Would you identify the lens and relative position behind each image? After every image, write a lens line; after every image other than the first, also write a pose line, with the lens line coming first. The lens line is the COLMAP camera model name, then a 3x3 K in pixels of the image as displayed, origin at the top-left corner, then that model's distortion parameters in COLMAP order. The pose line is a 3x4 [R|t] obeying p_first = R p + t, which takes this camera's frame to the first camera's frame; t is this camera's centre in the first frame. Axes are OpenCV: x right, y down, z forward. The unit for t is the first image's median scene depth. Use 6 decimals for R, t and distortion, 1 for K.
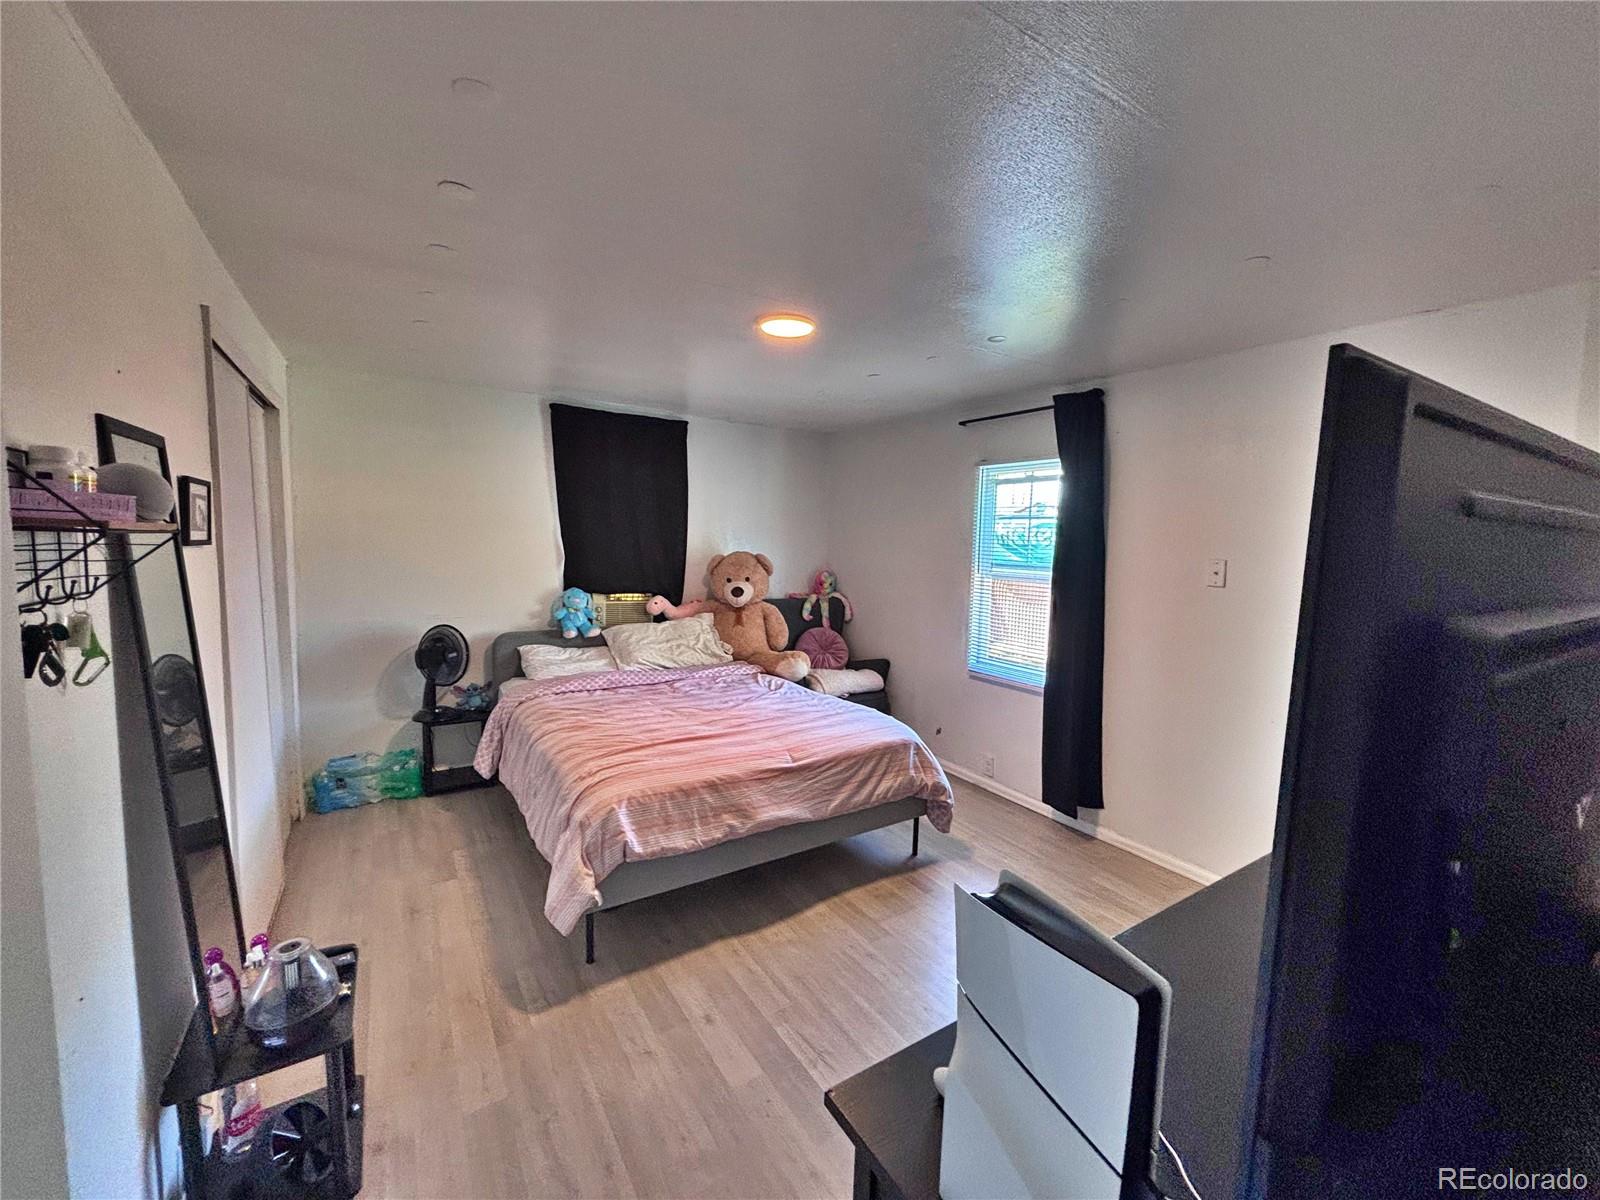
lens RADIAL K [[659.6, 0, 797.4], [0, 659.6, 602.8], [0, 0, 1]] dist [-0.001812, -0.000387]
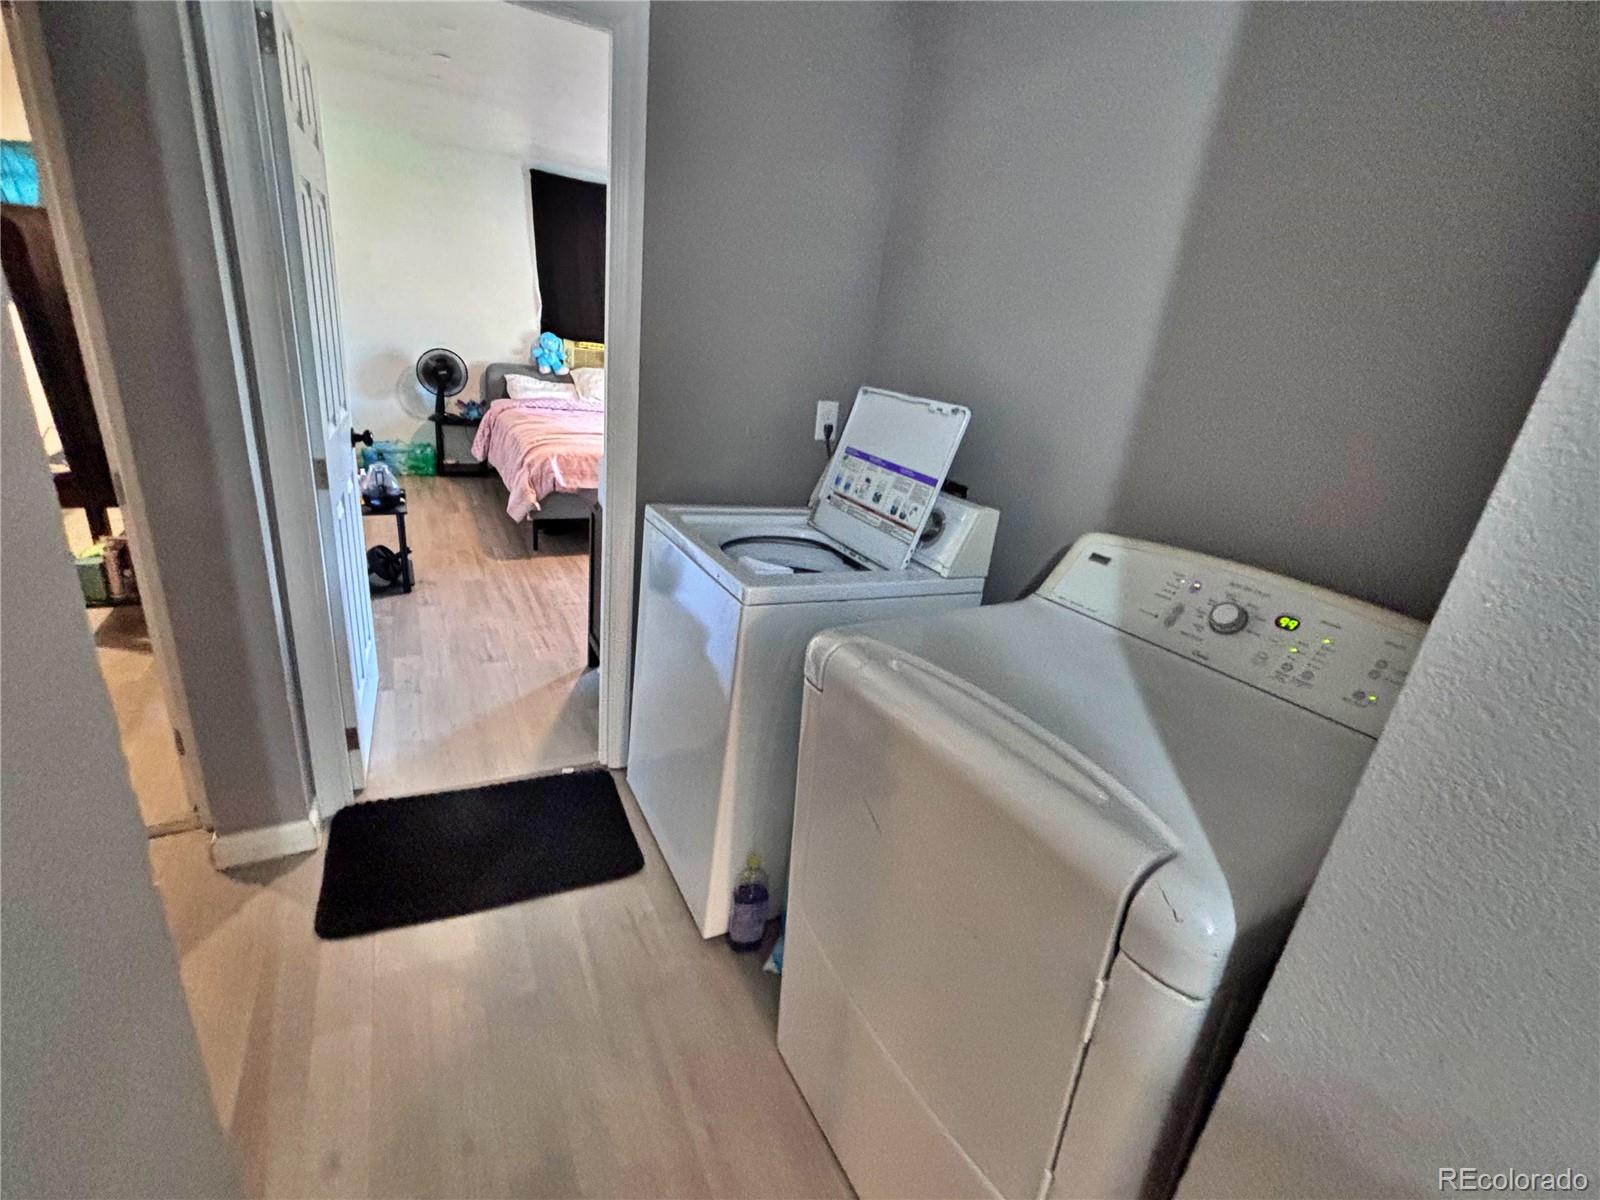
lens RADIAL K [[735.2, 0, 807.1], [0, 735.2, 597.6], [0, 0, 1]] dist [-0.000993, -0.000186]
pose [[0.993610, 0.107300, -0.035010, 0.296544], [-0.095308, 0.963804, 0.248994, 0.078372], [0.060459, -0.244066, 0.967872, -0.529250]]
